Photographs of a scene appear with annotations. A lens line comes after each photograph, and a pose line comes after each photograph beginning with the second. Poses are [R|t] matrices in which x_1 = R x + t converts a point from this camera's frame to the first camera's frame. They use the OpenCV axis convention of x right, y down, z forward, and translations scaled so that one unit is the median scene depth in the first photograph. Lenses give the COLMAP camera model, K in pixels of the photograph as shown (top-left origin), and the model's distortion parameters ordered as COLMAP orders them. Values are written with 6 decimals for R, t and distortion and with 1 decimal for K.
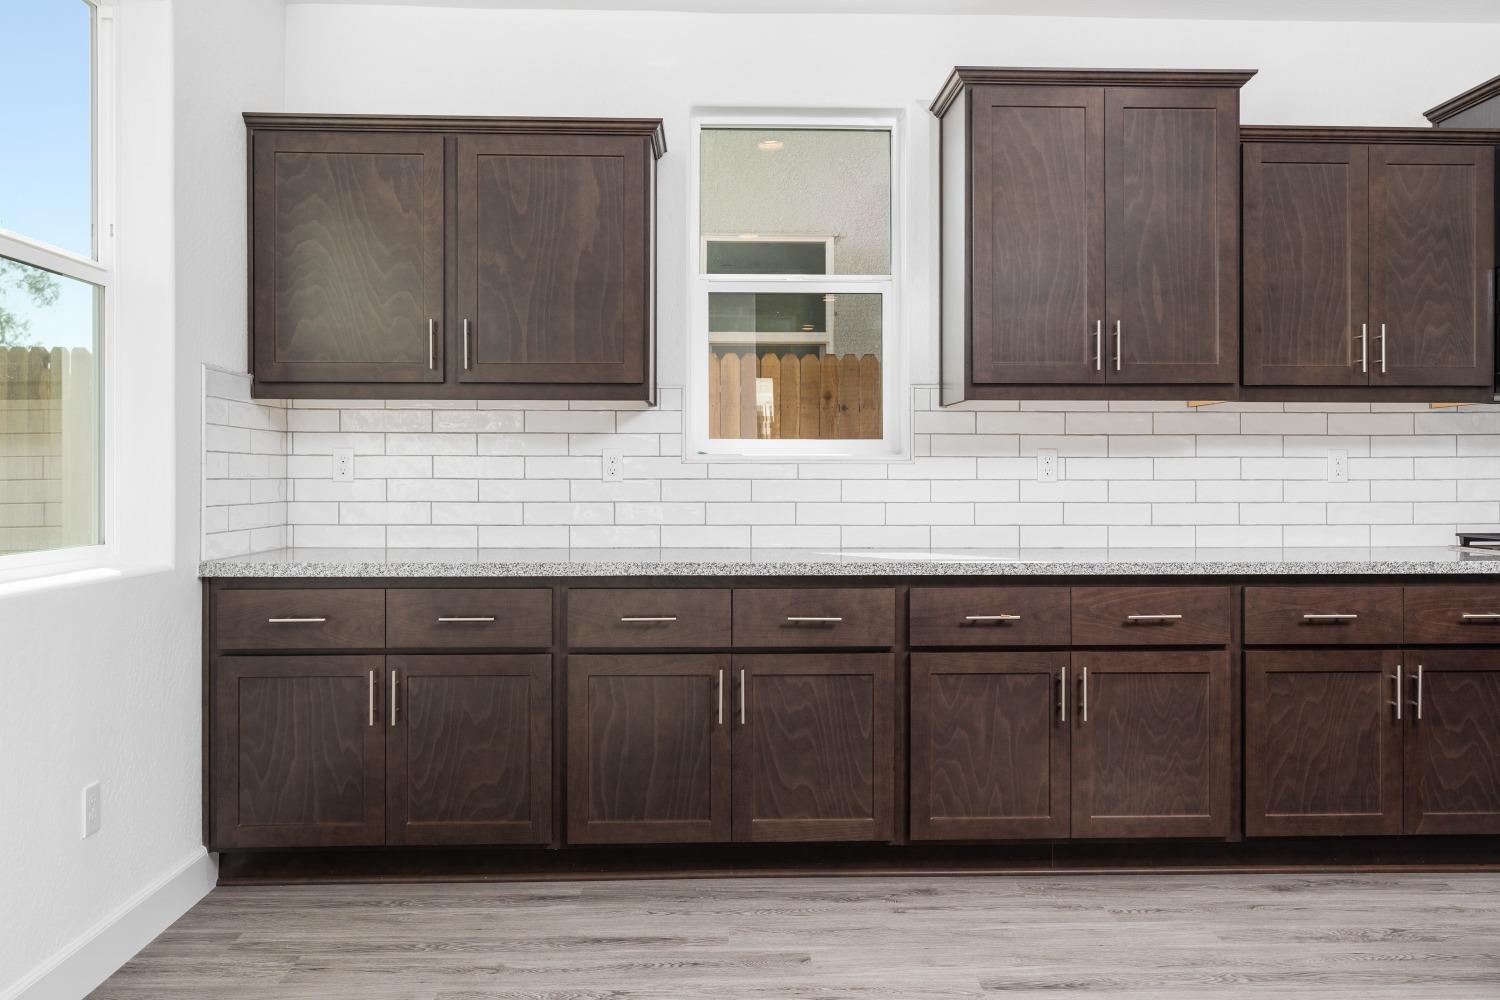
lens RADIAL K [[1142.7, 0, 748.2], [0, 1142.7, 473.0], [0, 0, 1]] dist [0.006265, -0.003815]
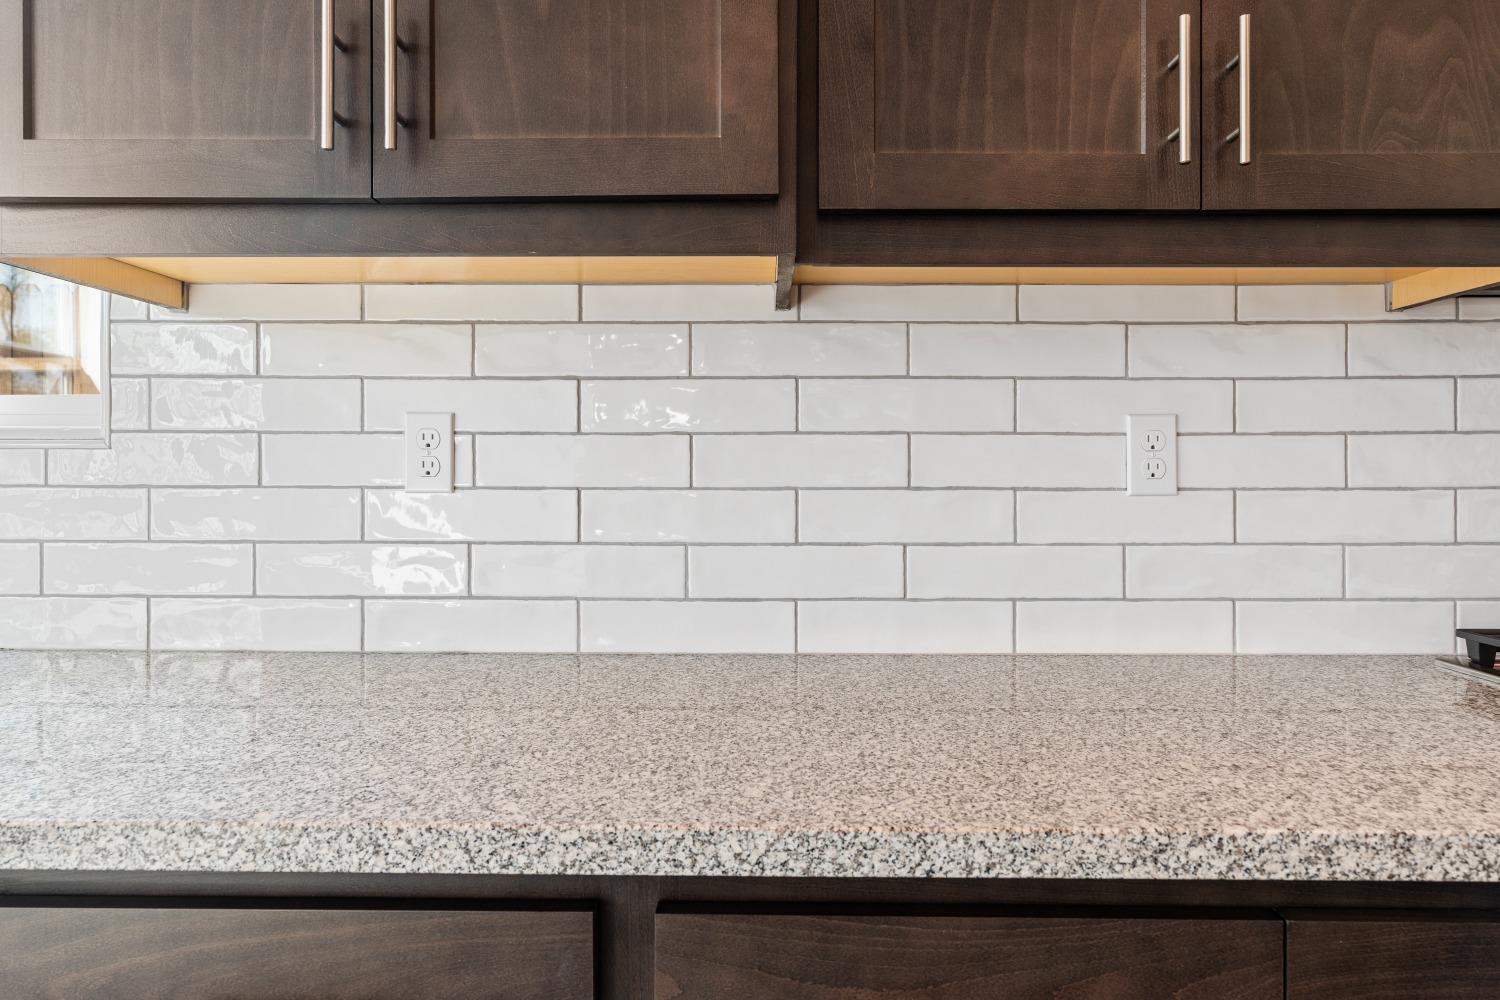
lens RADIAL K [[934.8, 0, 754.4], [0, 934.8, 475.3], [0, 0, 1]] dist [-0.001840, -0.000619]
pose [[0.998641, 0.000750, -0.052113, 0.463353], [-0.000649, 0.999998, 0.001967, 0.000726], [0.052114, -0.001930, 0.998639, 0.783718]]
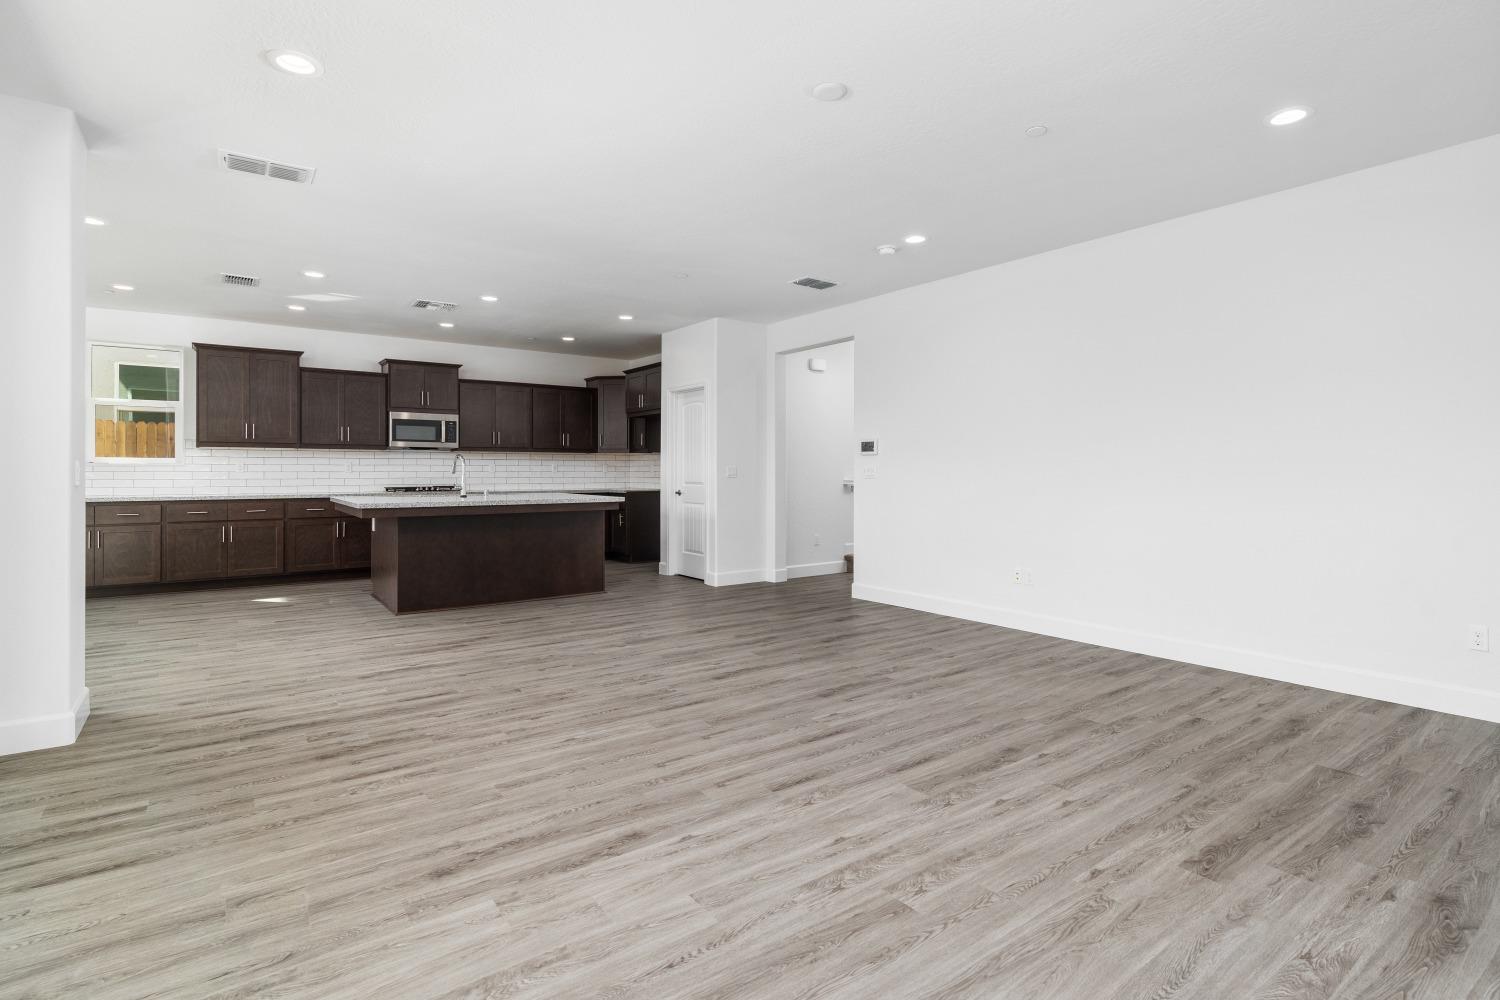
lens RADIAL K [[730.2, 0, 748.0], [0, 730.2, 468.6], [0, 0, 1]] dist [-0.005977, 0.002767]
pose [[0.824572, 0.001856, 0.565754, 0.327415], [-0.001864, 0.999998, -0.000563, -0.004733], [-0.565754, -0.000591, 0.824574, -1.638782]]
